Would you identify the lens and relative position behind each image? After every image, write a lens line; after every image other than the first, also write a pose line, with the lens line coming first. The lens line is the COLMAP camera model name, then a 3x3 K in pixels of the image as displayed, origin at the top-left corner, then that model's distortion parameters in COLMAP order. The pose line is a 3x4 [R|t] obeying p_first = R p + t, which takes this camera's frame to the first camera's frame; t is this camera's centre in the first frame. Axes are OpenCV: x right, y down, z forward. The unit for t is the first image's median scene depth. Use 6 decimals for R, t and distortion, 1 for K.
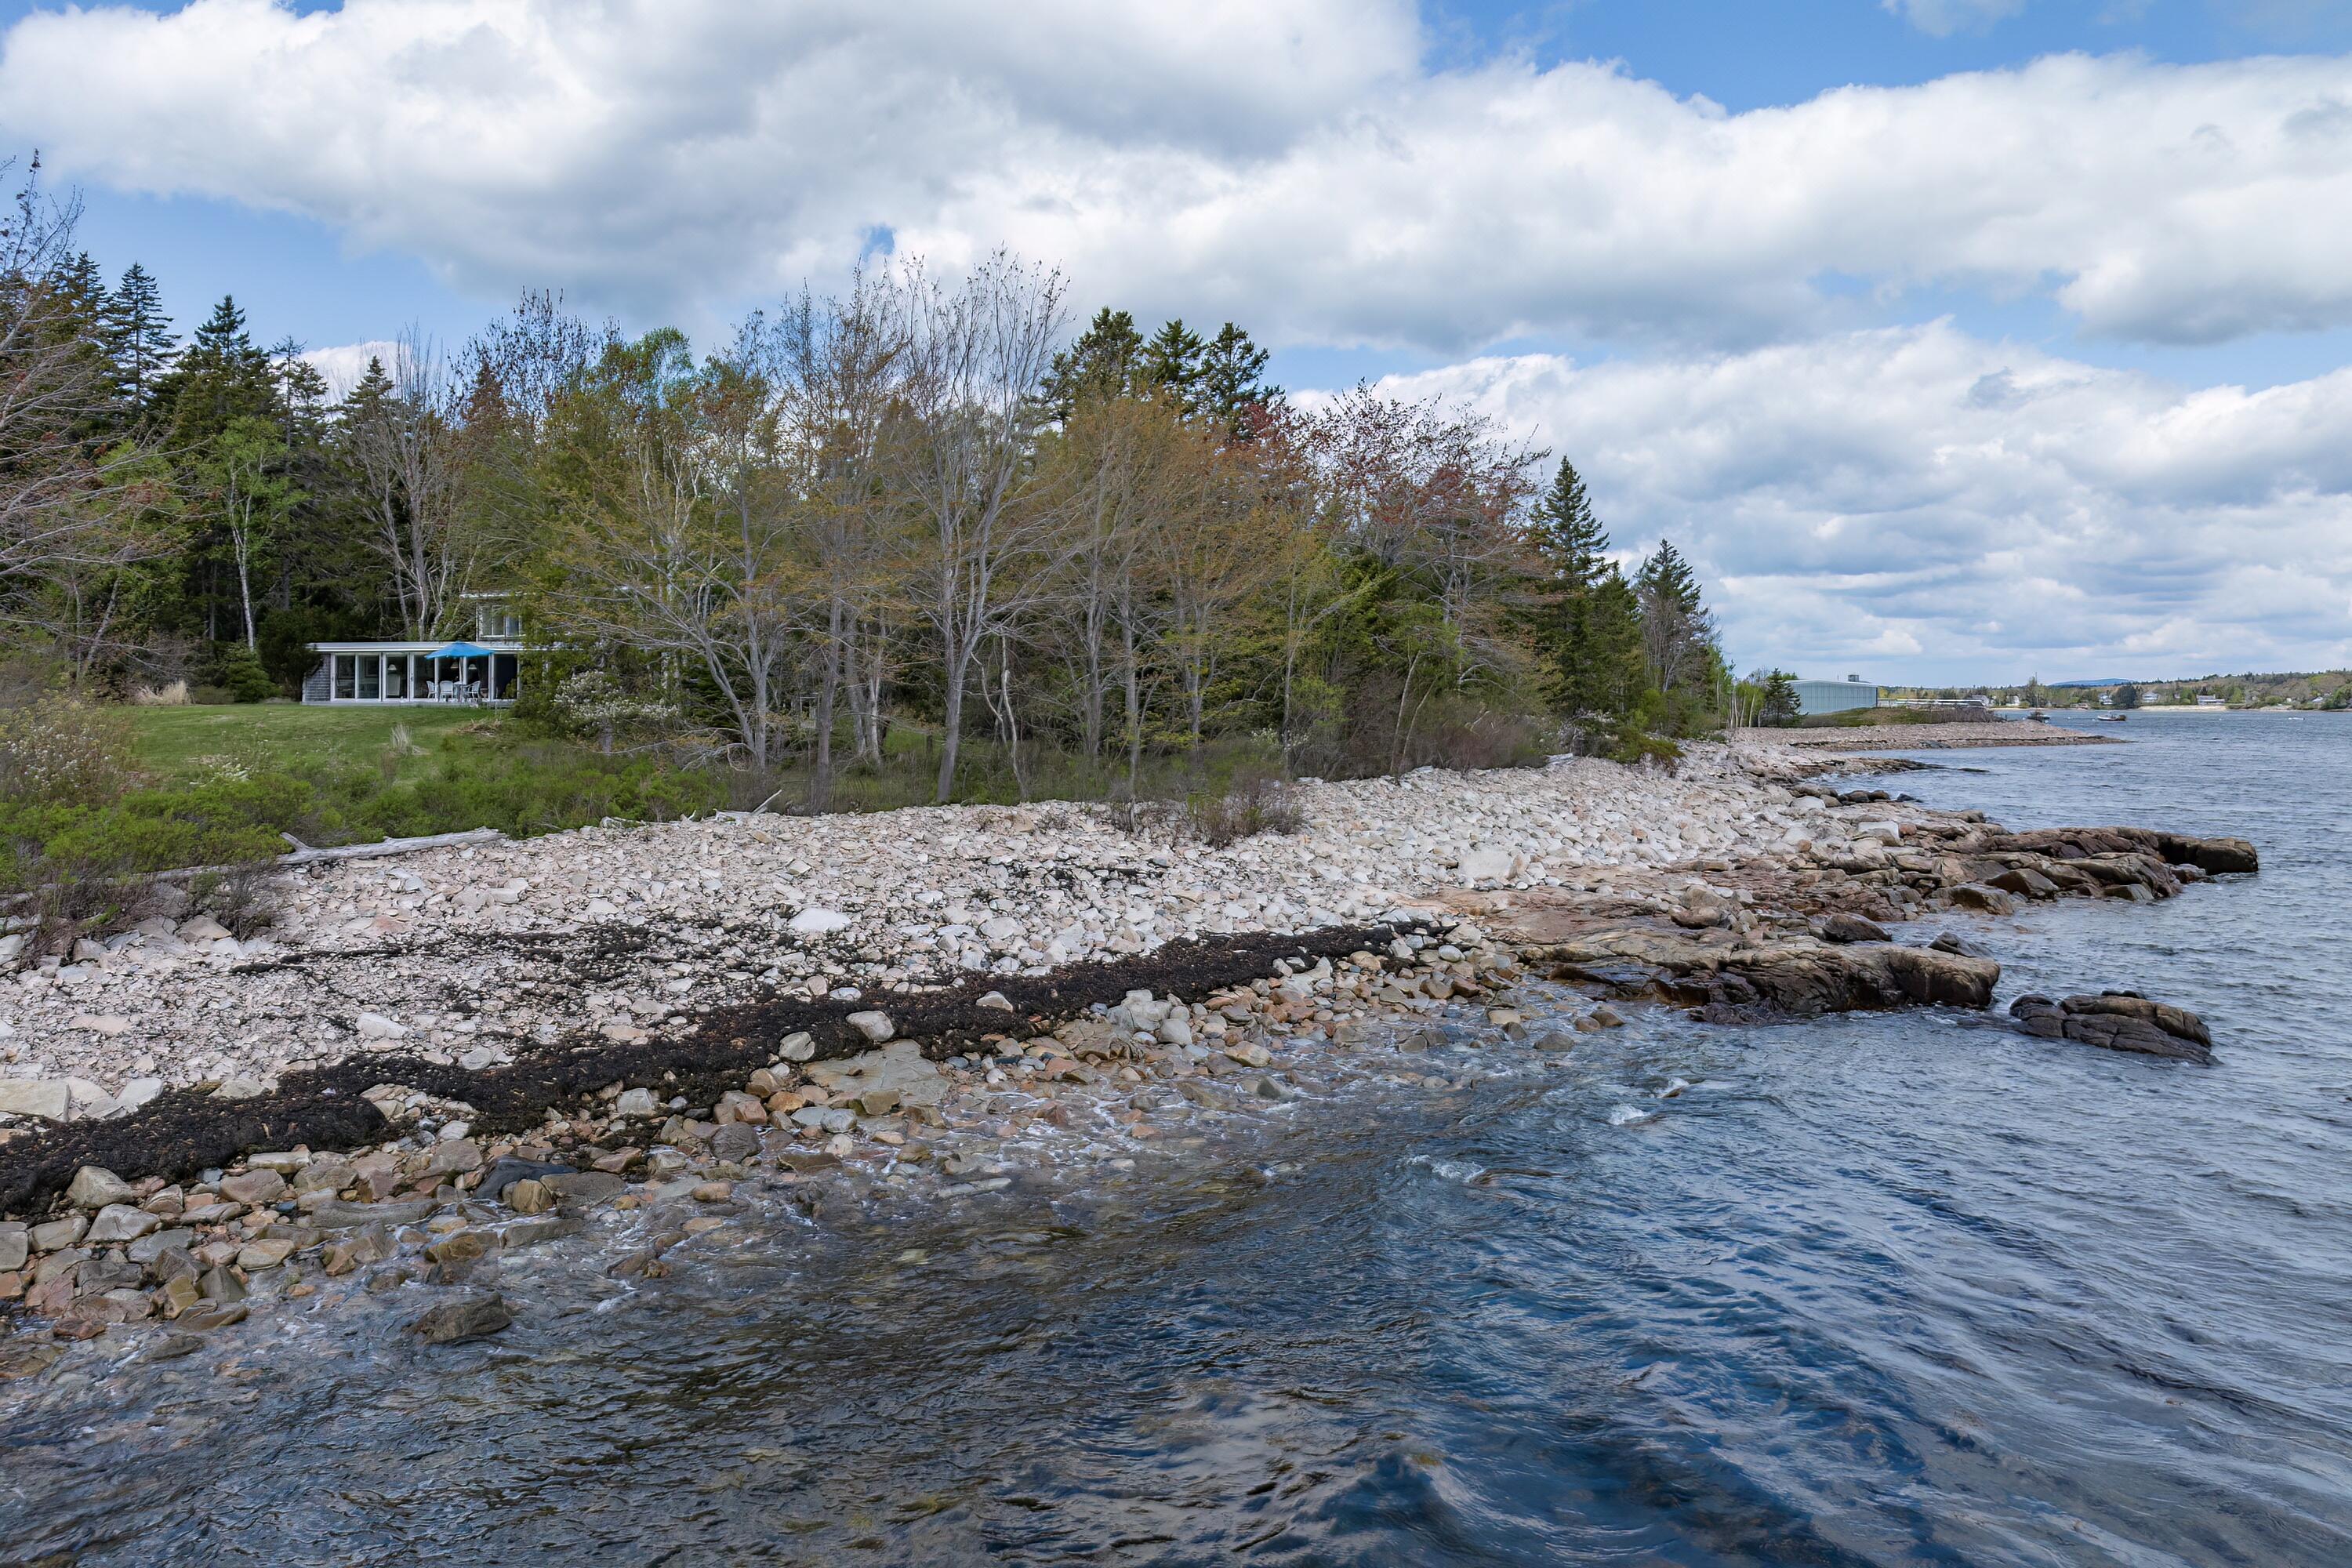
lens RADIAL K [[1642.6, 0, 1168.4], [0, 1642.6, 669.0], [0, 0, 1]] dist [-0.018573, 0.002471]
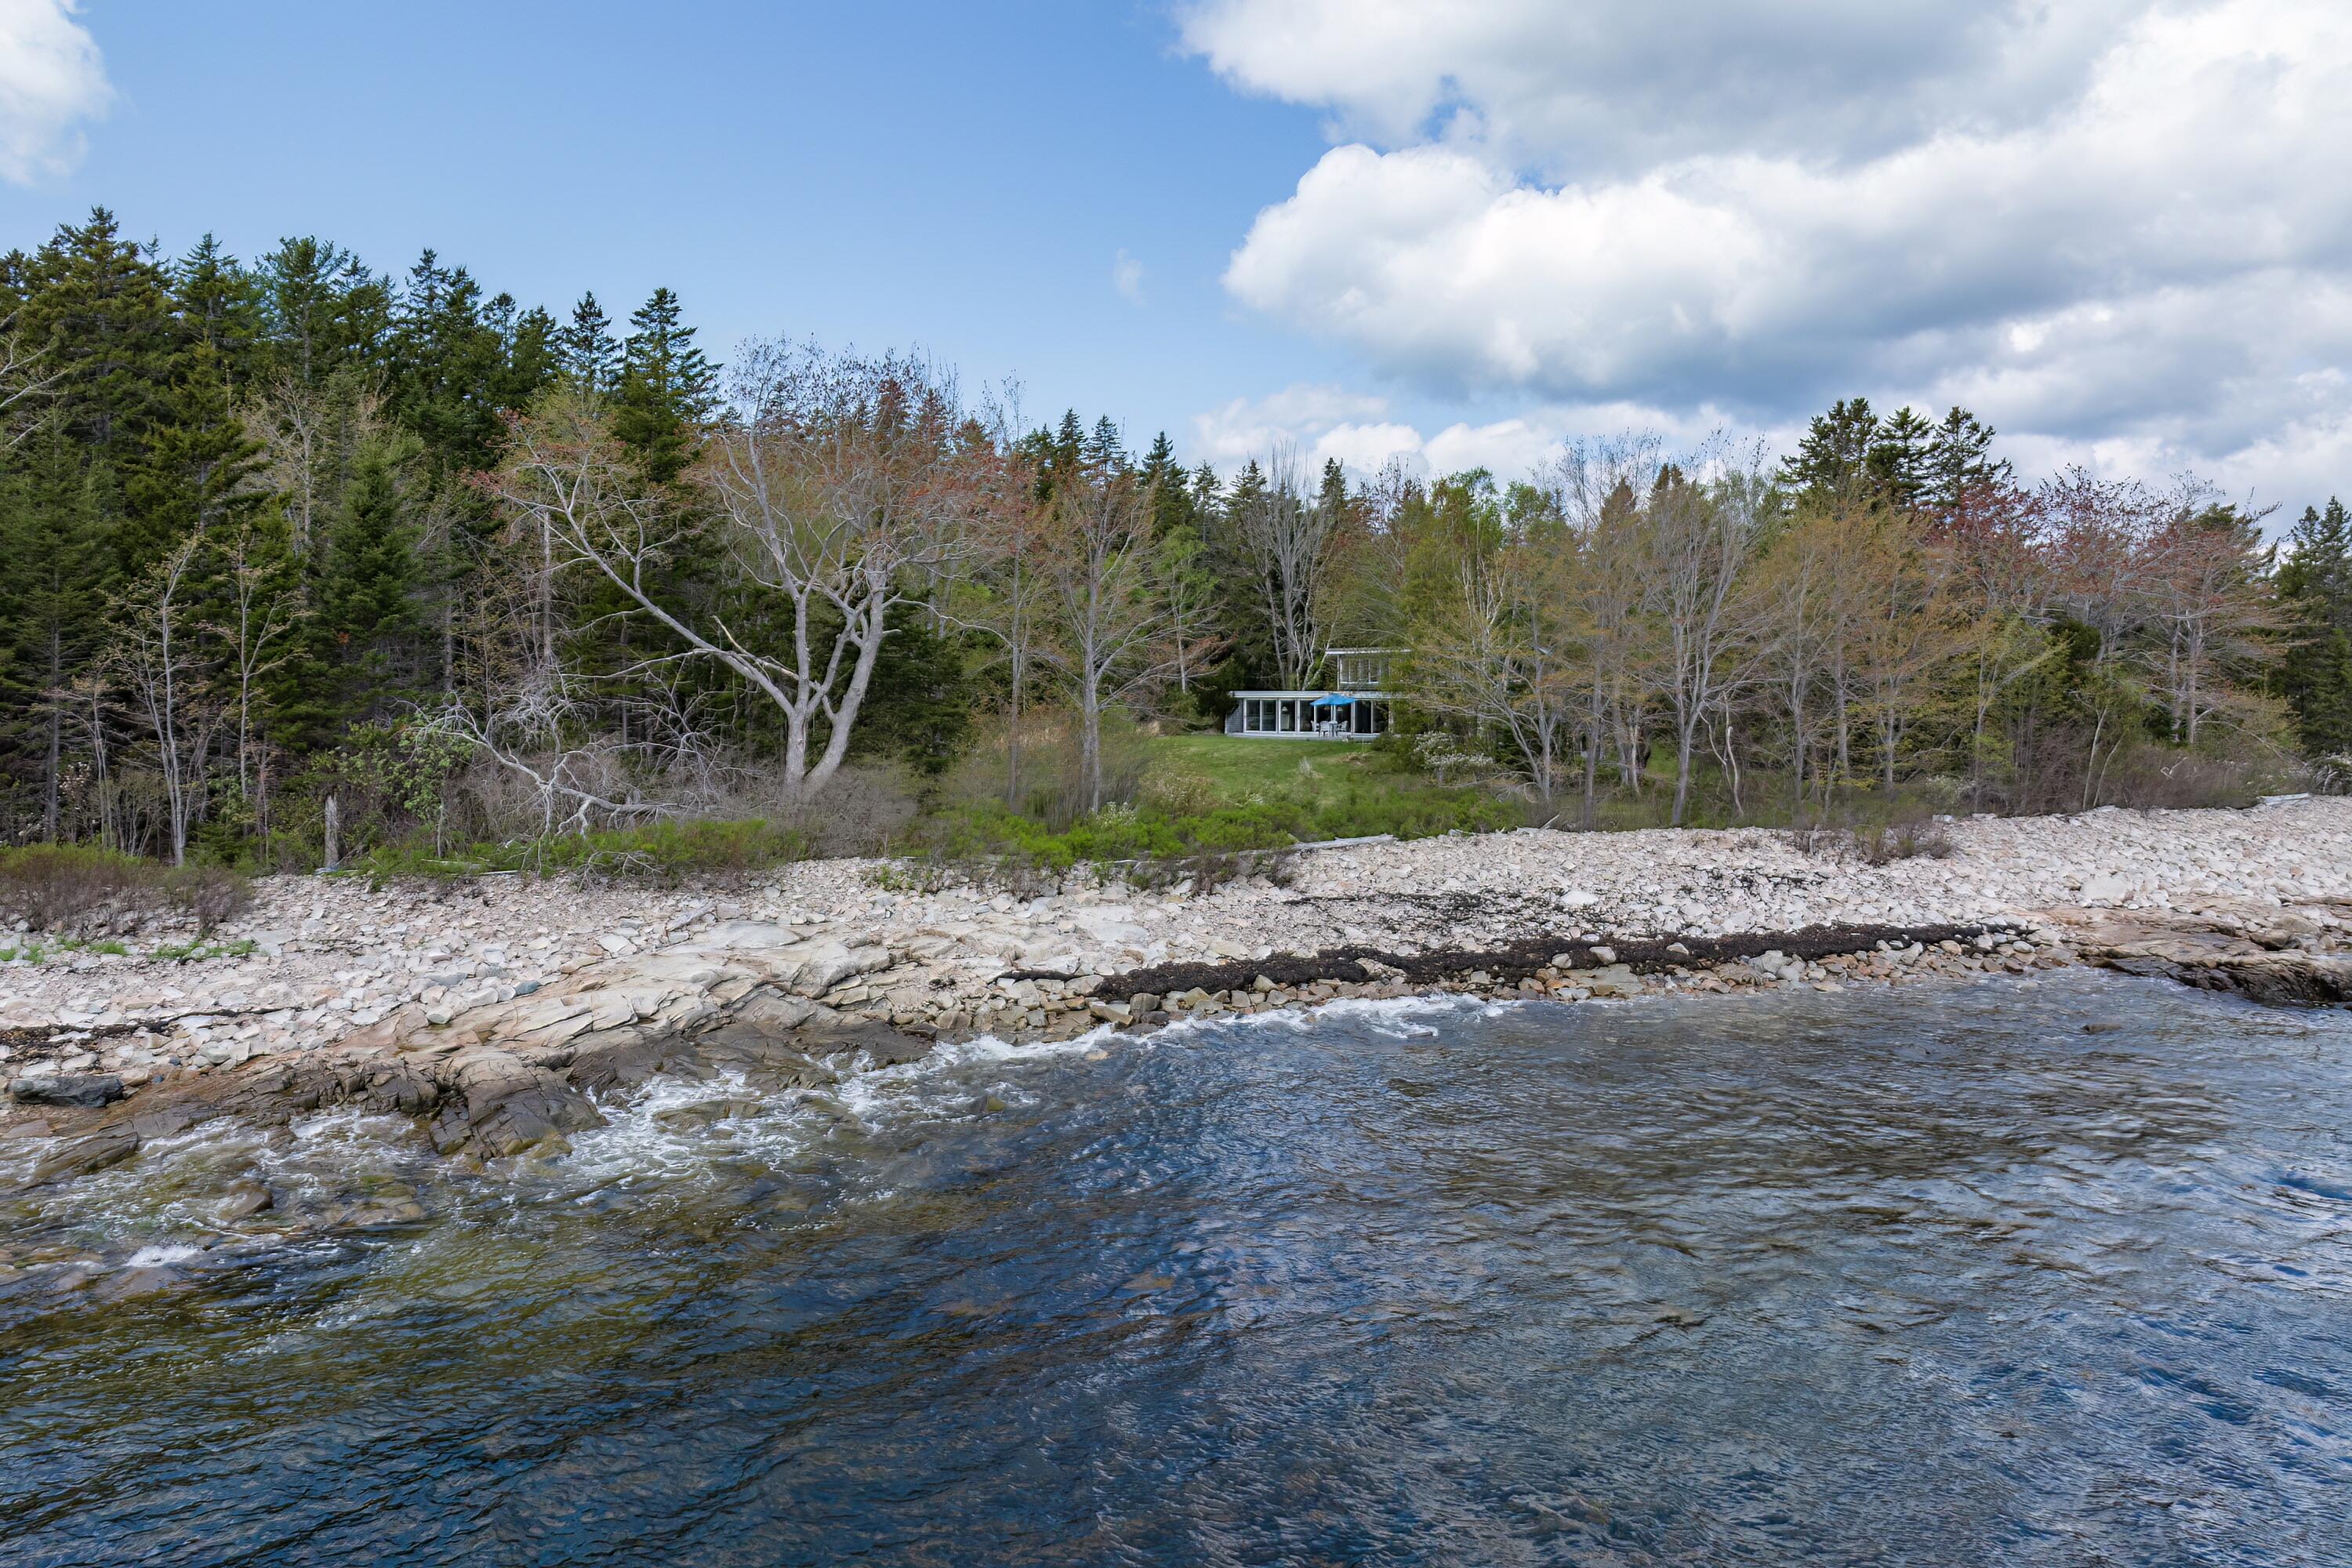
lens RADIAL K [[1642.6, 0, 1168.4], [0, 1642.6, 669.0], [0, 0, 1]] dist [-0.018573, 0.002471]
pose [[0.888892, -0.005968, -0.458078, 0.153883], [0.005954, 0.999981, -0.001473, -0.067585], [0.458078, -0.001419, 0.888911, -0.572074]]
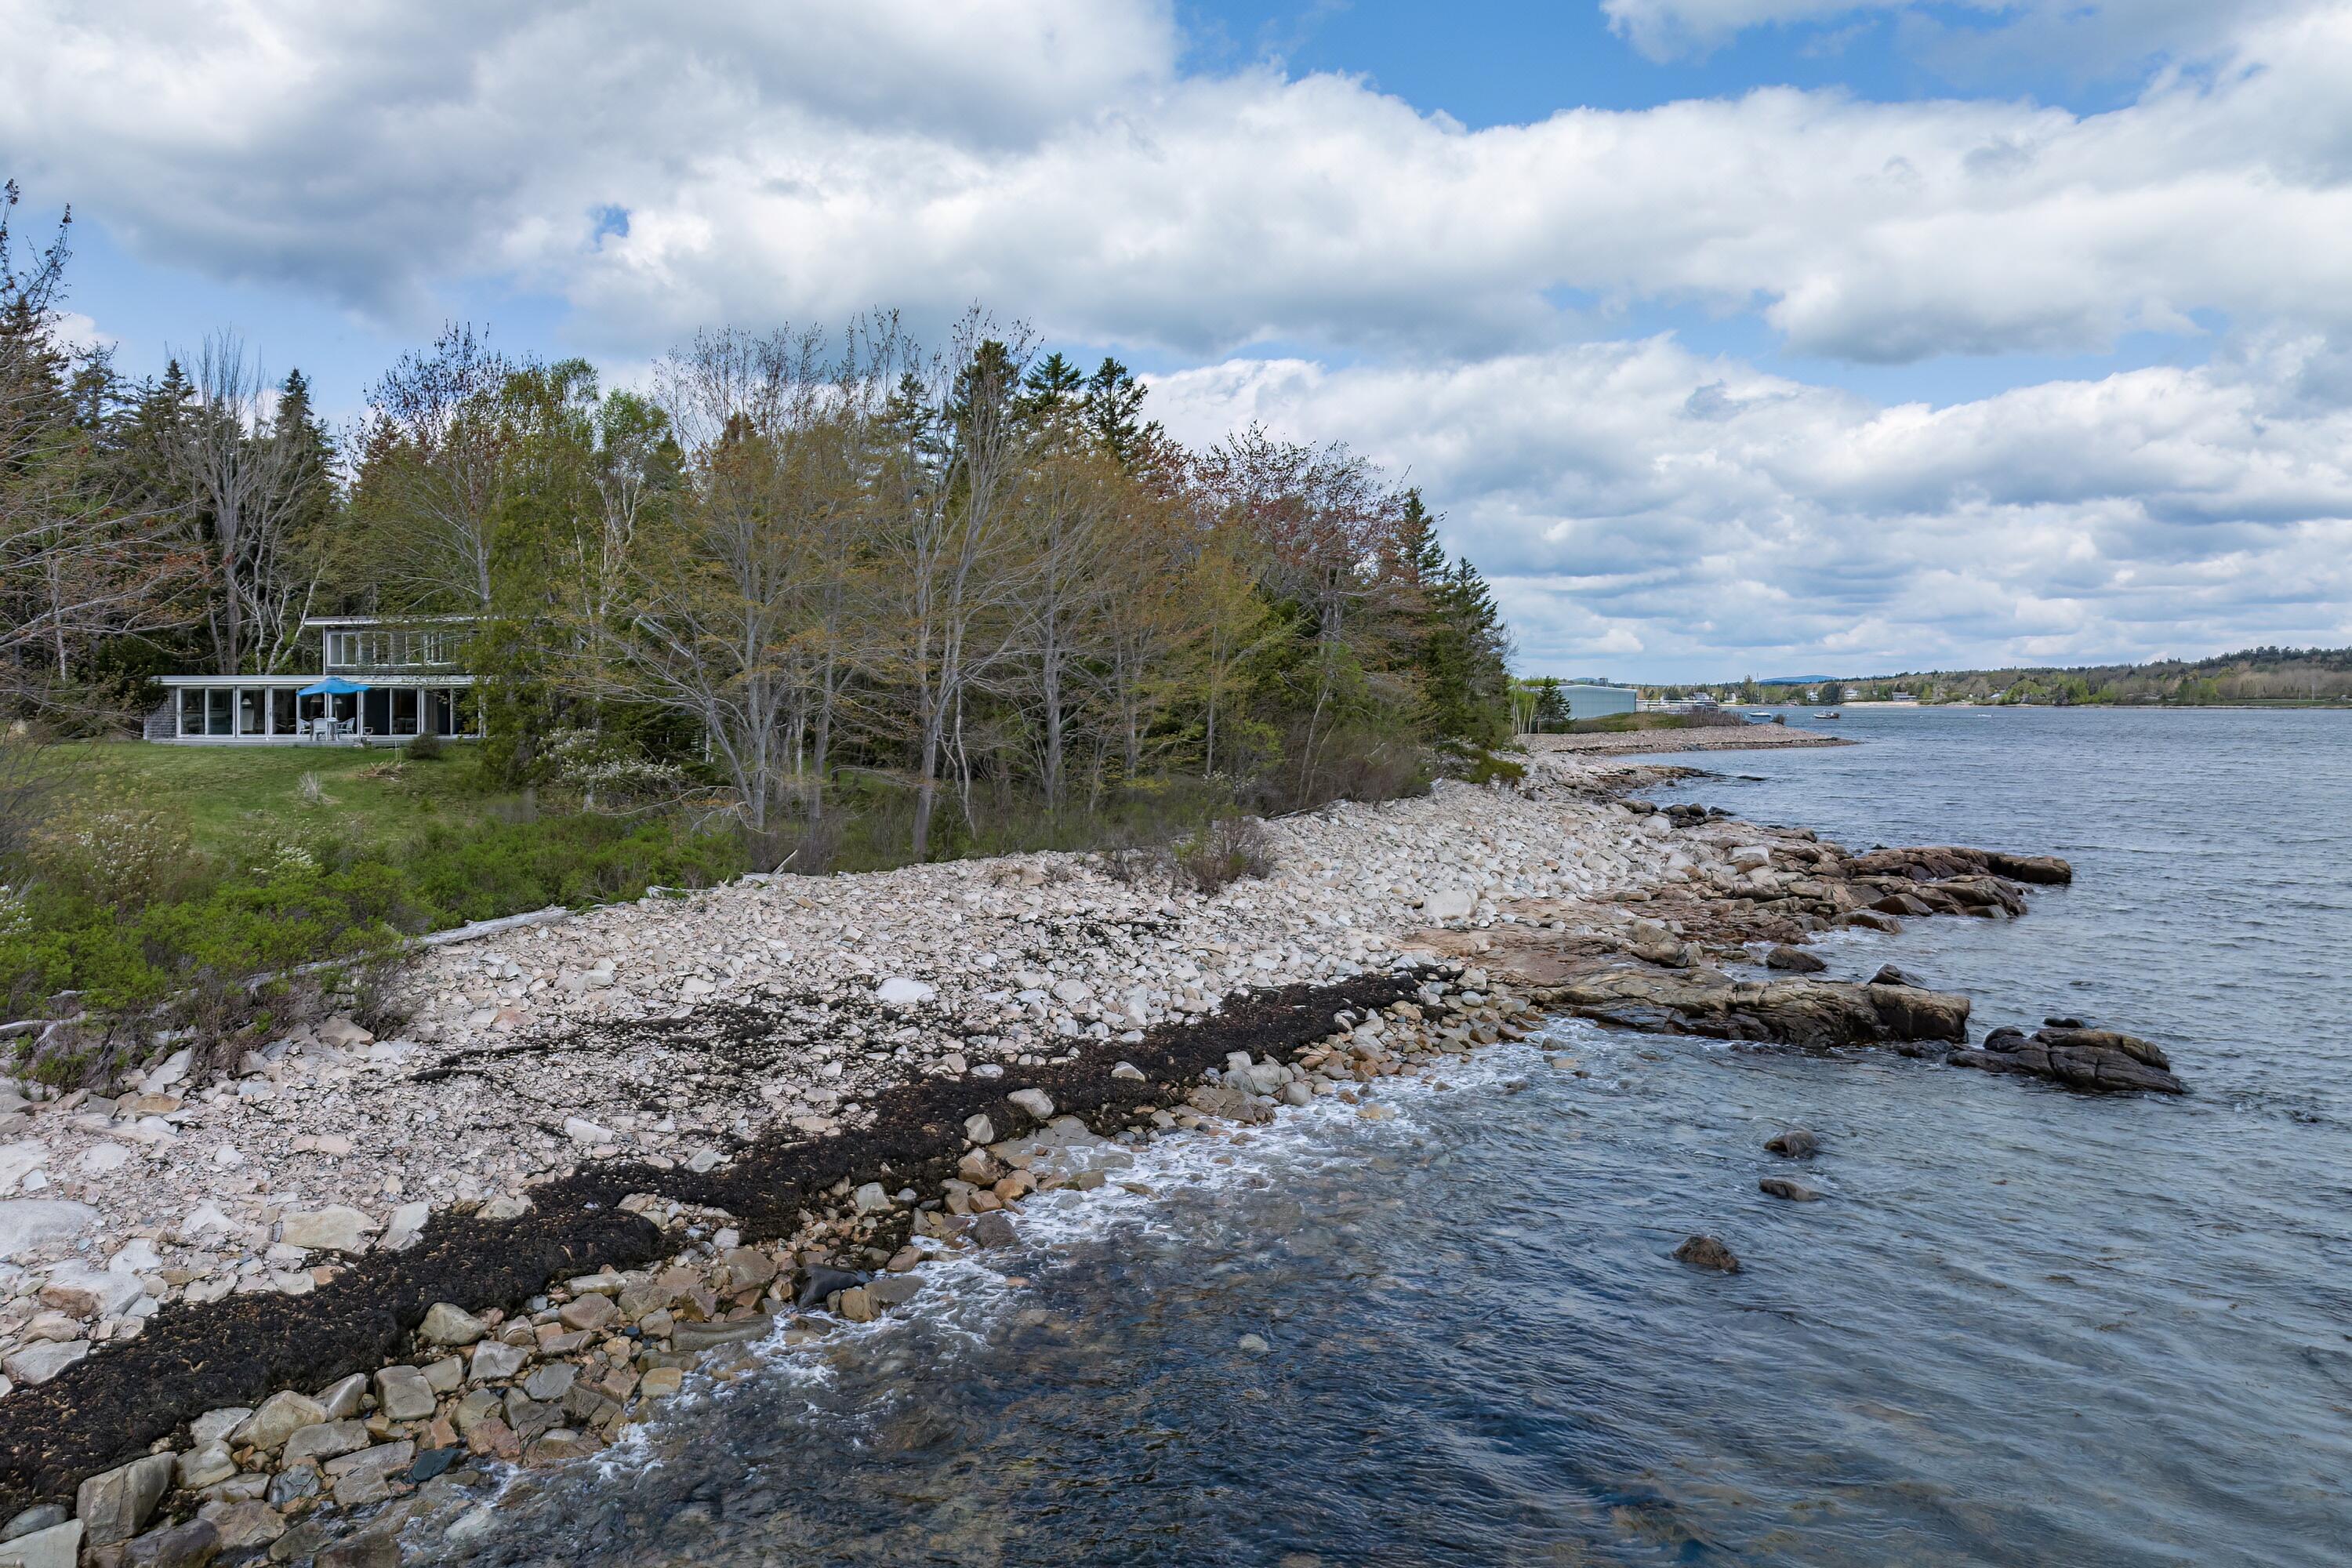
lens RADIAL K [[1642.6, 0, 1168.4], [0, 1642.6, 669.0], [0, 0, 1]] dist [-0.018573, 0.002471]
pose [[0.989074, -0.000847, 0.147416, -0.172226], [0.000706, 0.999999, 0.001004, -0.041292], [-0.147417, -0.000889, 0.989074, -0.030127]]
